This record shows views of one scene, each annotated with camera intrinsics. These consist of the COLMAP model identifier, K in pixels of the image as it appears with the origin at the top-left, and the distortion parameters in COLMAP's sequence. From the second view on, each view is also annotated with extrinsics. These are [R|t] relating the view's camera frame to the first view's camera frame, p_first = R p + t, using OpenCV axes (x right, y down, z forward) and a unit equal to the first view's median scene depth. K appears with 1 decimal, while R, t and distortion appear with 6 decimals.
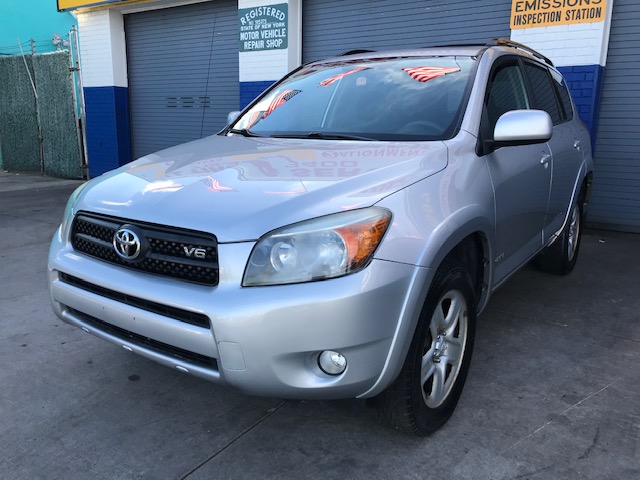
lens RADIAL K [[522.3, 0, 319.5], [0, 522.3, 241.2], [0, 0, 1]] dist [0.039783, -0.040425]
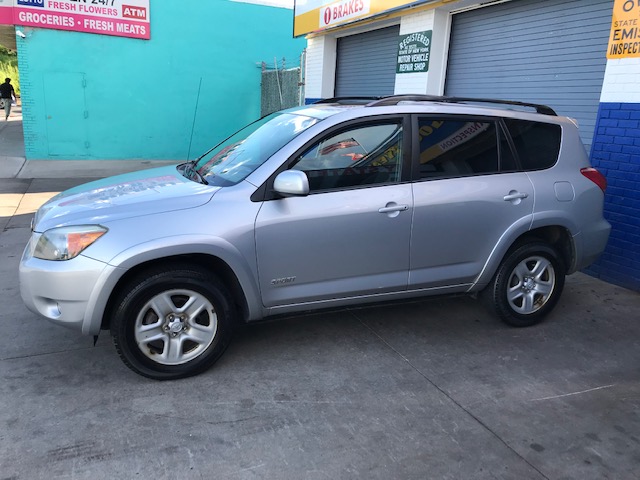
lens RADIAL K [[522.3, 0, 315.1], [0, 522.3, 236.8], [0, 0, 1]] dist [0.039783, -0.040425]
pose [[0.837231, 0.160304, -0.522826, 0.489459], [-0.158766, 0.986143, 0.048121, -0.067884], [0.523295, 0.042718, 0.851080, -0.024224]]
